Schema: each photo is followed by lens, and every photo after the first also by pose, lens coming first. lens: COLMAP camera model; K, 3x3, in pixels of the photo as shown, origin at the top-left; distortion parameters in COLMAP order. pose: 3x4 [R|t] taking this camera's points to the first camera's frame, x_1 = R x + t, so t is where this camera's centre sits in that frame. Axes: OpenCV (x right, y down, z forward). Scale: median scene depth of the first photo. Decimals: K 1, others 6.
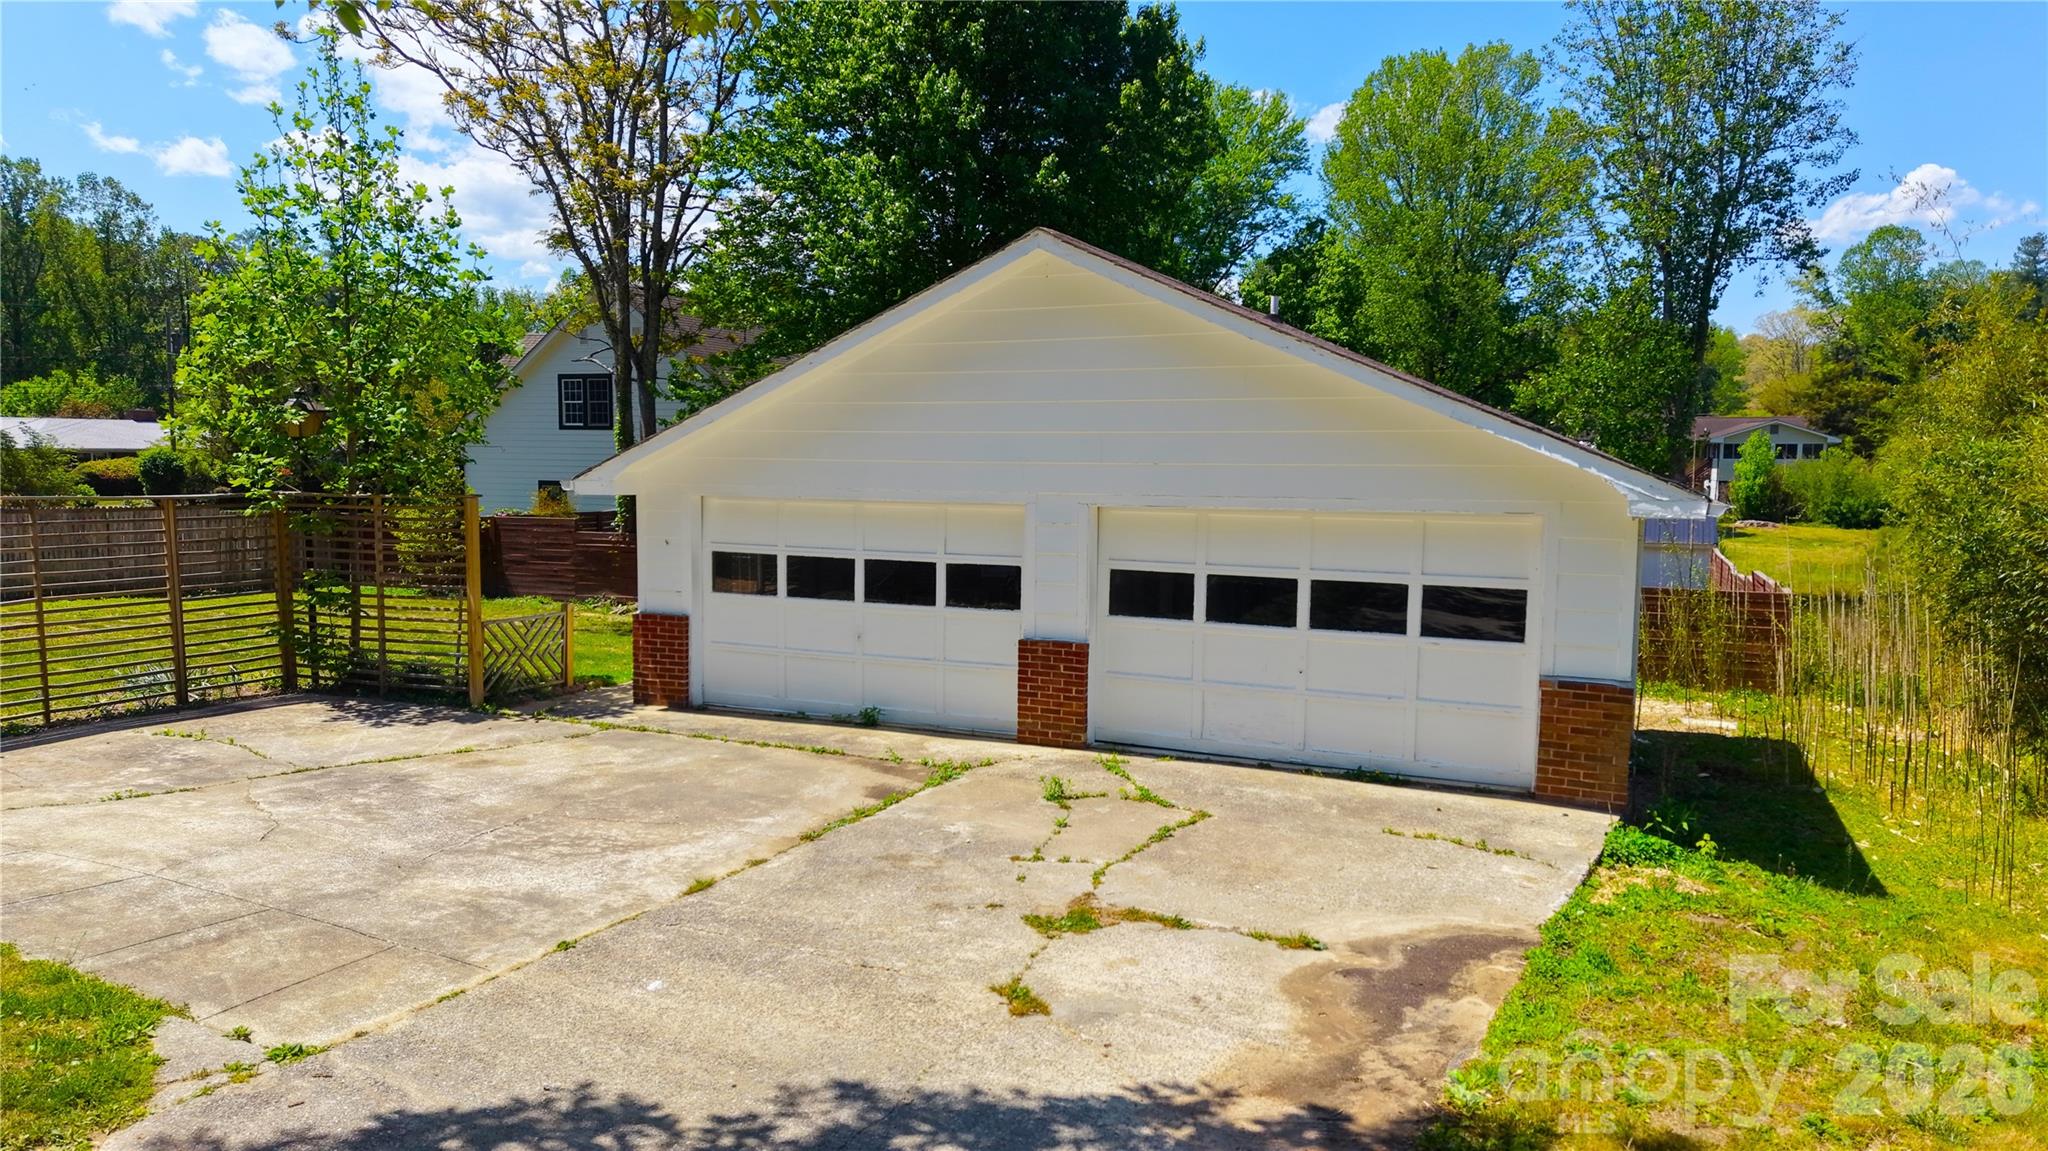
lens RADIAL K [[1368.5, 0, 1012.6], [0, 1368.5, 561.7], [0, 0, 1]] dist [0.064793, -0.072520]
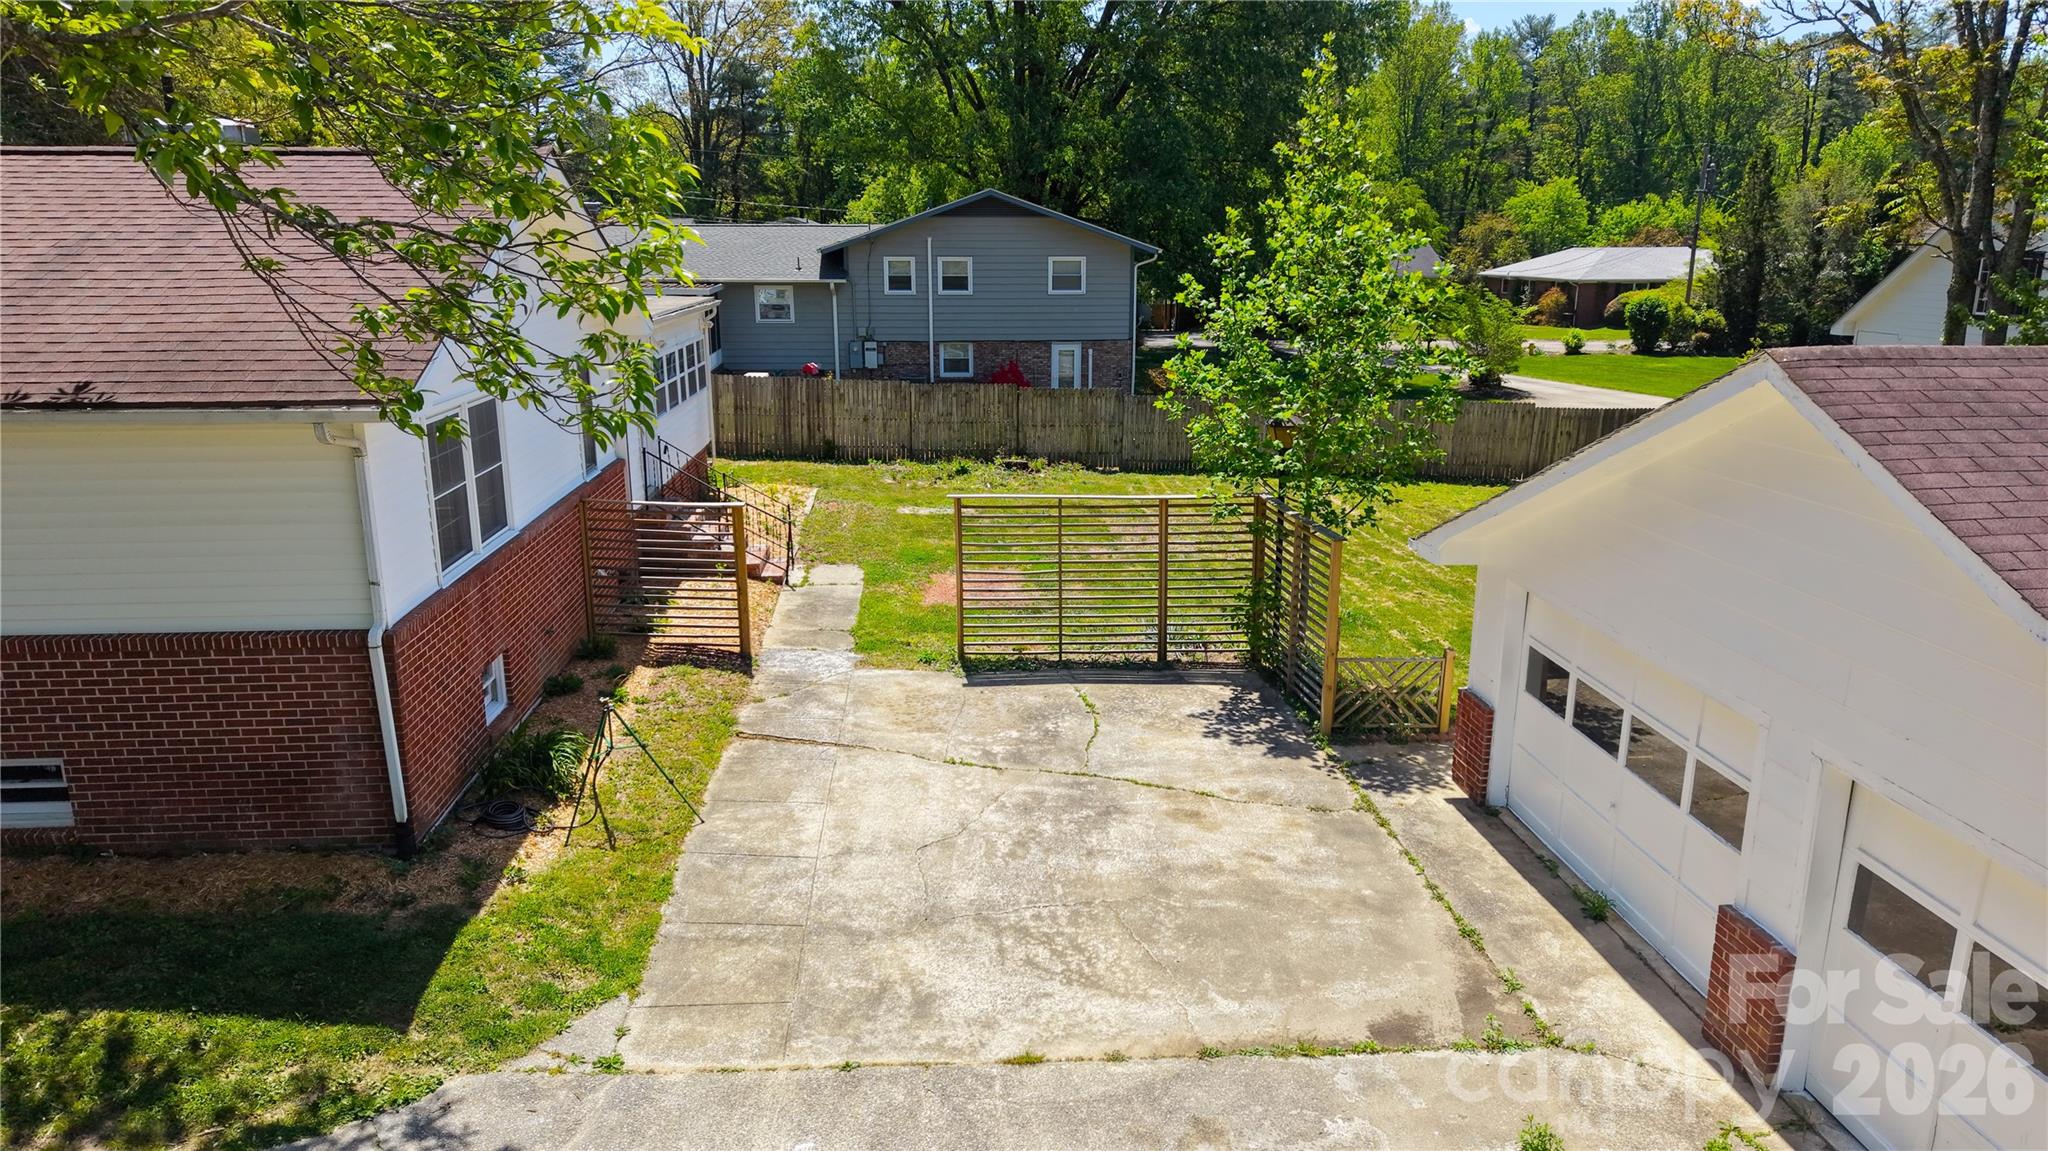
lens RADIAL K [[1357.0, 0, 1024.0], [0, 1357.0, 575.5], [0, 0, 1]] dist [0.069297, -0.068255]
pose [[0.491797, 0.202978, -0.846721, 0.597004], [-0.068034, 0.978434, 0.195036, -0.339187], [0.868048, -0.038312, 0.495000, 0.496806]]
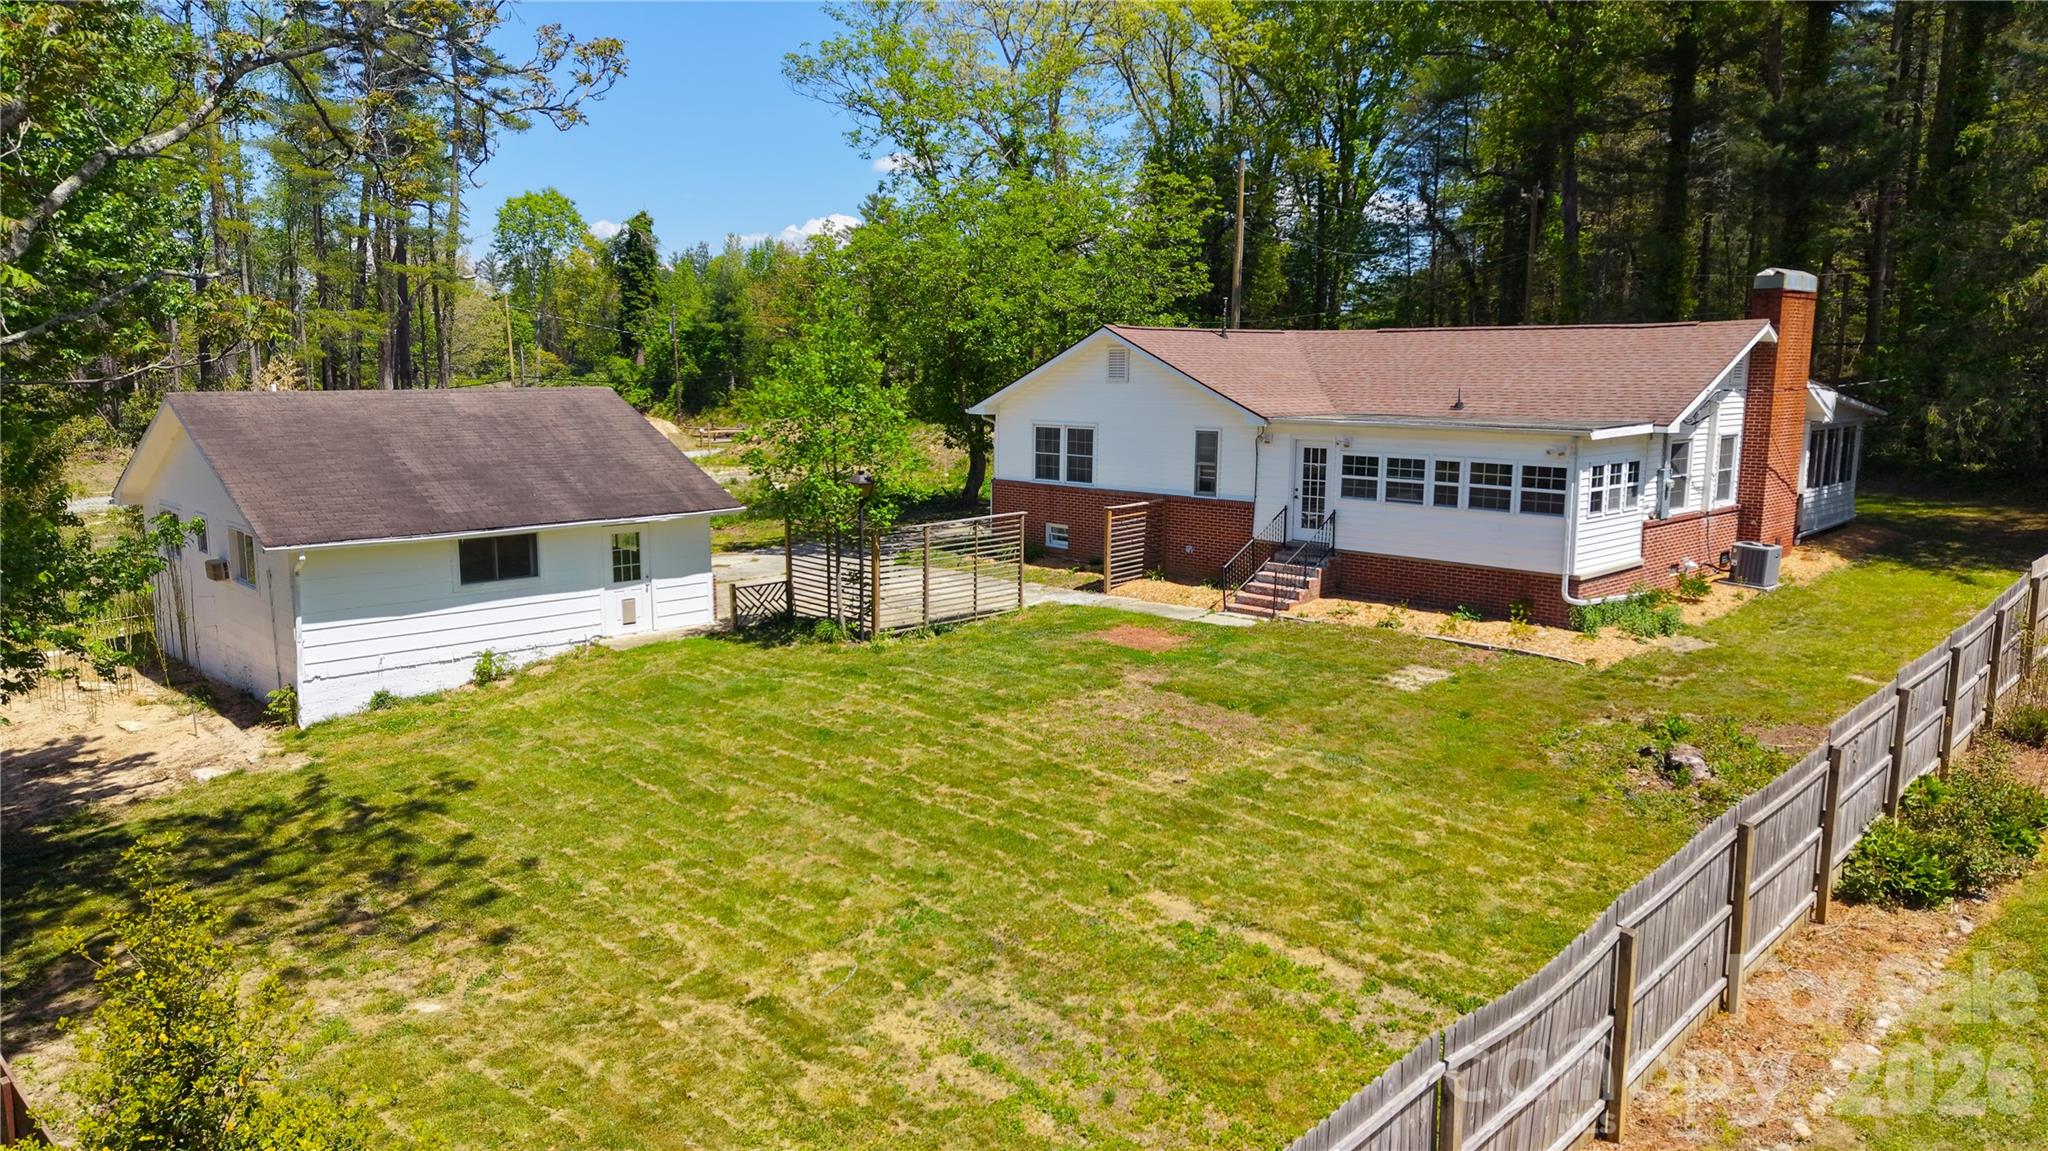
lens RADIAL K [[1367.2, 0, 1024.0], [0, 1367.2, 575.5], [0, 0, 1]] dist [0.064000, -0.076023]
pose [[-0.935987, -0.062188, 0.346497, -2.334697], [0.022423, 0.971743, 0.234975, -0.695009], [-0.351319, 0.227703, -0.908144, 4.470484]]
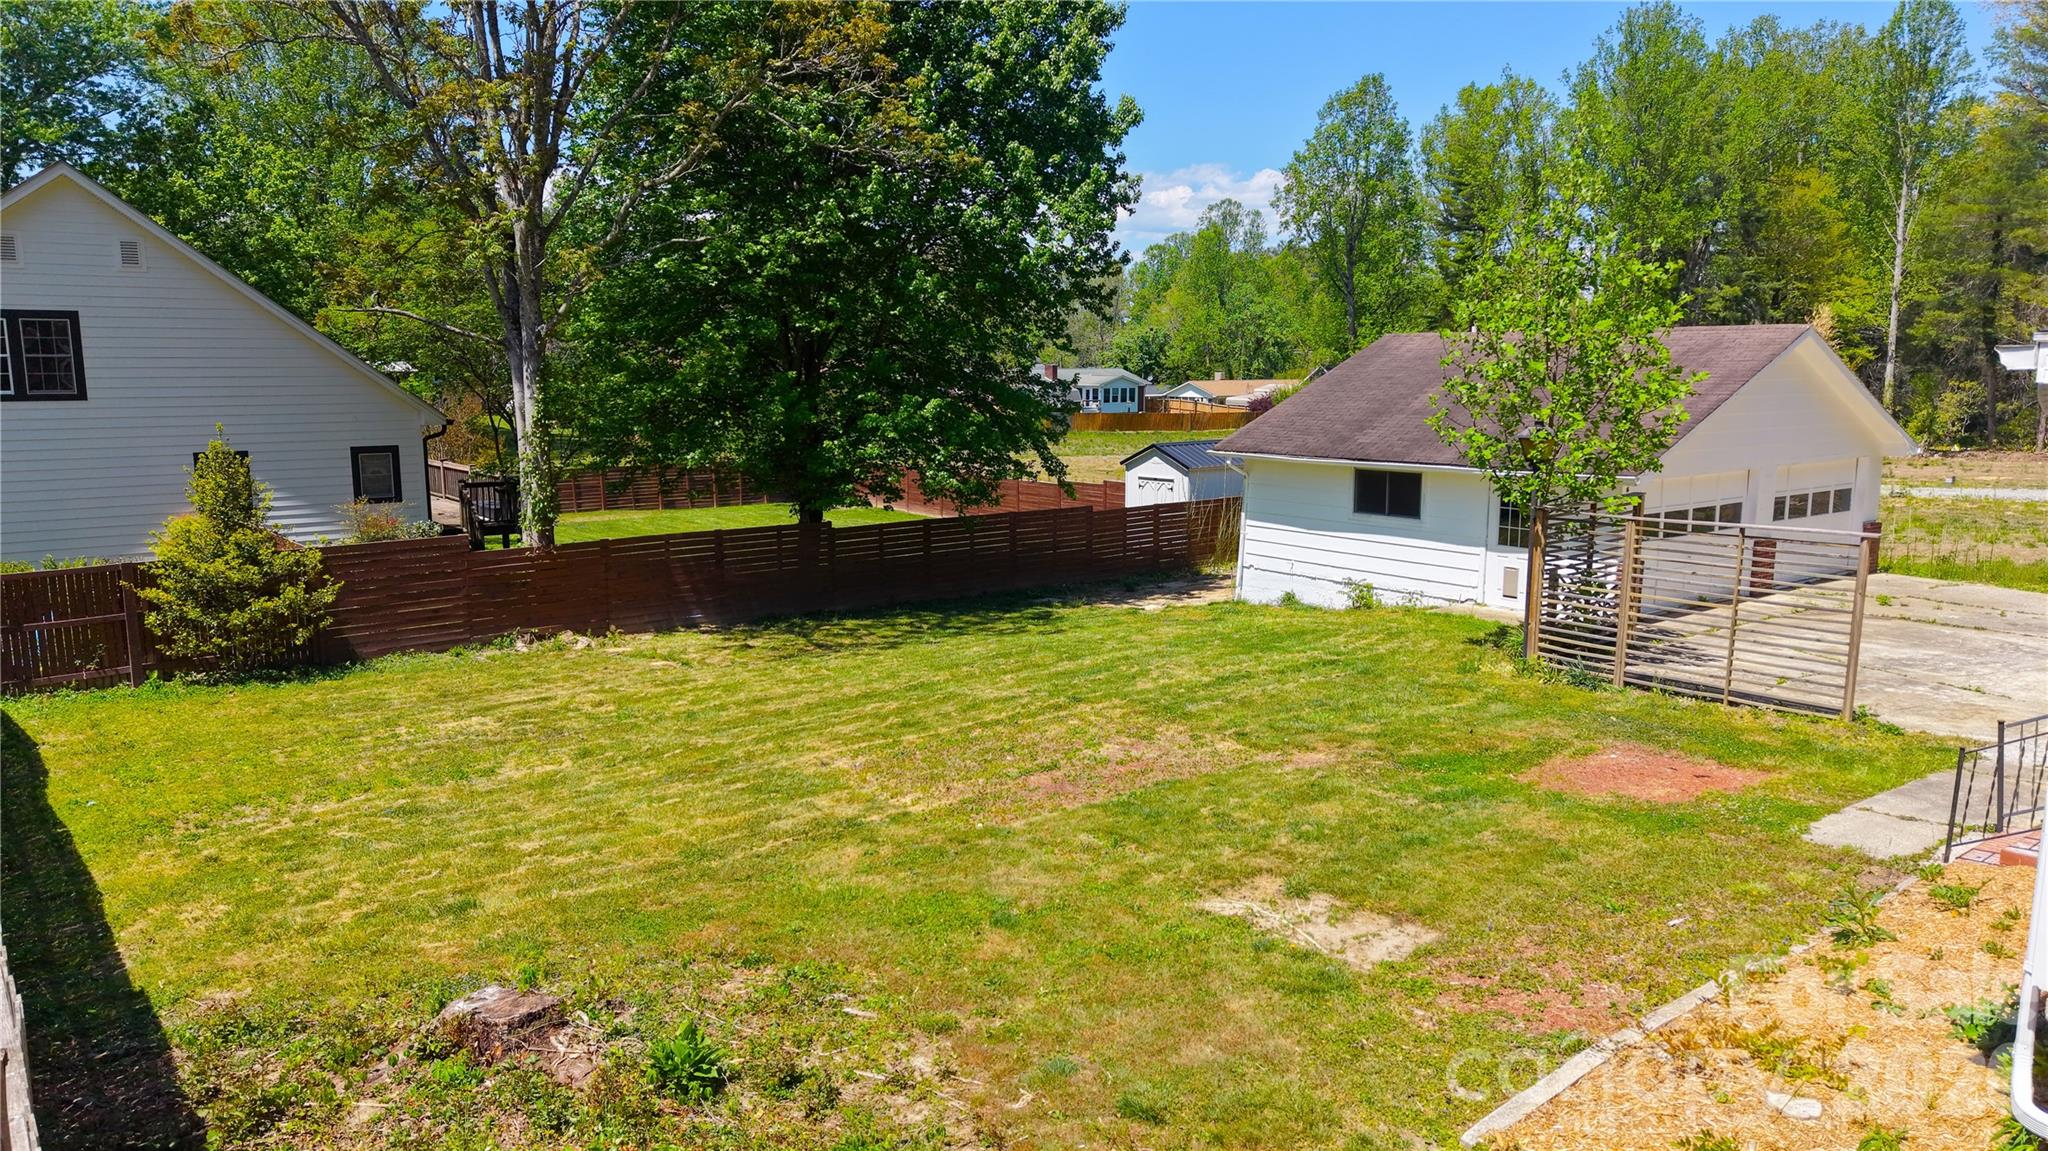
lens RADIAL K [[1357.0, 0, 1024.0], [0, 1357.0, 575.5], [0, 0, 1]] dist [0.069297, -0.068255]
pose [[0.447680, -0.144868, 0.882381, -3.194505], [0.077283, 0.989365, 0.123223, -0.307692], [-0.890848, 0.013029, 0.454114, 1.552814]]
